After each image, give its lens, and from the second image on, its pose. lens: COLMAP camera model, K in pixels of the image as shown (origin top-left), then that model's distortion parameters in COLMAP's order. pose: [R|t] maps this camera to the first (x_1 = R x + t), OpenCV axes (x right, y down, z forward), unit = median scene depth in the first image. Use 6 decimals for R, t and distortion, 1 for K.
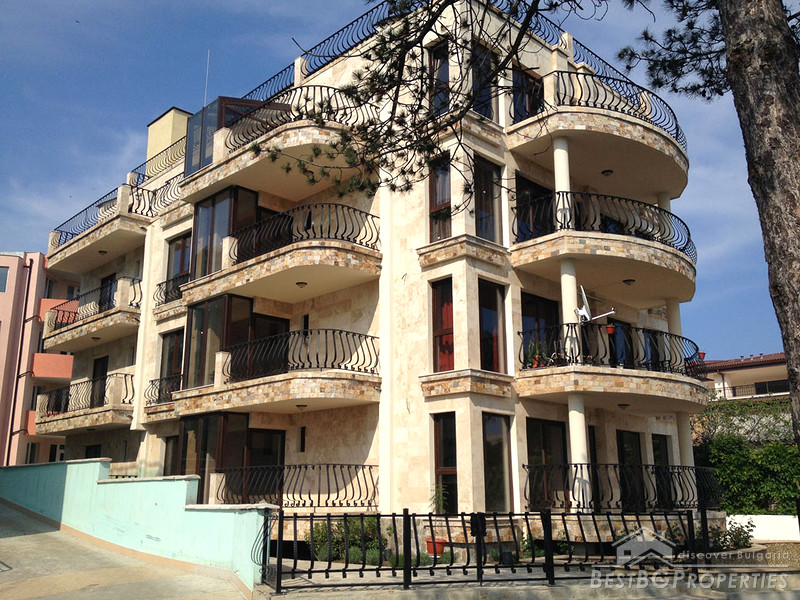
lens RADIAL K [[780.7, 0, 398.5], [0, 780.7, 296.1], [0, 0, 1]] dist [0.084780, 0.000000]
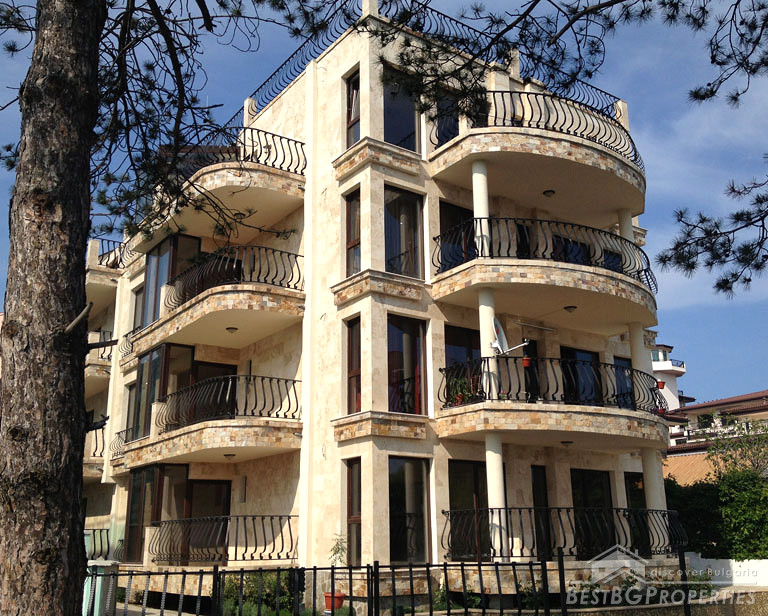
lens RADIAL K [[816.8, 0, 399.6], [0, 816.8, 306.8], [0, 0, 1]] dist [0.078542, 0.000000]
pose [[0.989327, -0.055990, -0.134523, 0.235417], [0.052096, 0.998120, -0.032301, 0.000627], [0.136078, 0.024948, 0.990384, 0.015491]]
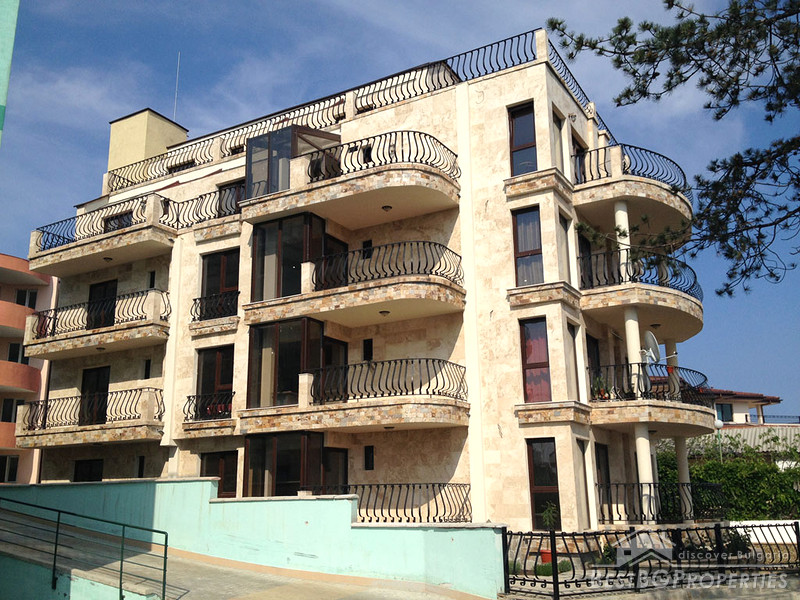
lens RADIAL K [[780.7, 0, 405.7], [0, 780.7, 297.0], [0, 0, 1]] dist [0.084780, 0.000000]
pose [[0.961263, 0.058575, 0.269336, -0.407742], [-0.057616, 0.998273, -0.011472, -0.027780], [-0.269543, -0.004491, 0.962978, -0.036886]]
